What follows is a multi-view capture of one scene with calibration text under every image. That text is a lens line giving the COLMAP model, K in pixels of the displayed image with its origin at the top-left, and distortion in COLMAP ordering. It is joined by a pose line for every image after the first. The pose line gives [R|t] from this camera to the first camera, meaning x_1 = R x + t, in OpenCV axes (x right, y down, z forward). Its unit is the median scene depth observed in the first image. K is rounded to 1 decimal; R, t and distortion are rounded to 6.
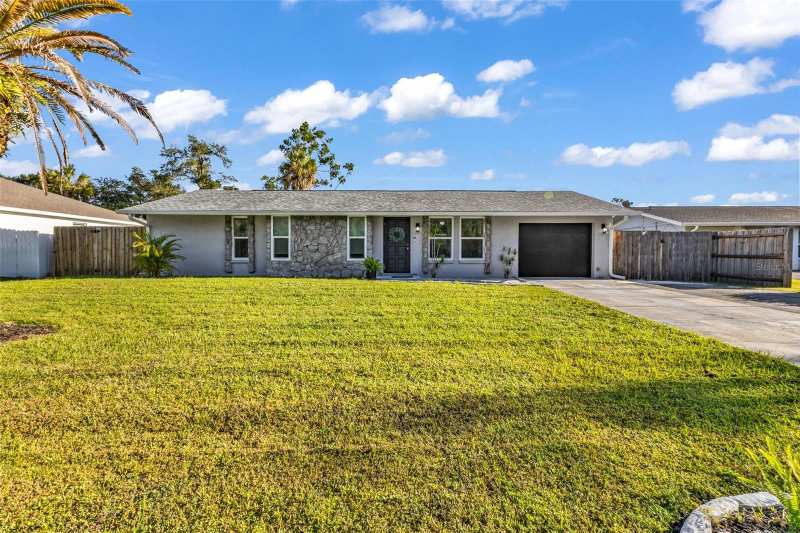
lens RADIAL K [[338.7, 0, 400.0], [0, 338.7, 266.5], [0, 0, 1]] dist [-0.000233, -0.000031]
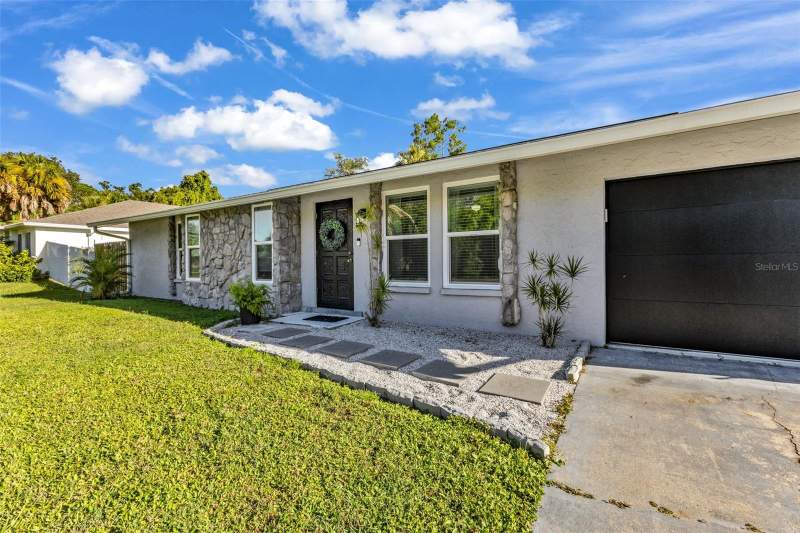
lens RADIAL K [[338.7, 0, 400.0], [0, 338.7, 266.5], [0, 0, 1]] dist [-0.000233, -0.000031]
pose [[0.892771, -0.004622, -0.450486, 0.314350], [0.007760, 0.999957, 0.005118, -0.046604], [0.450443, -0.008065, 0.892769, 0.596591]]
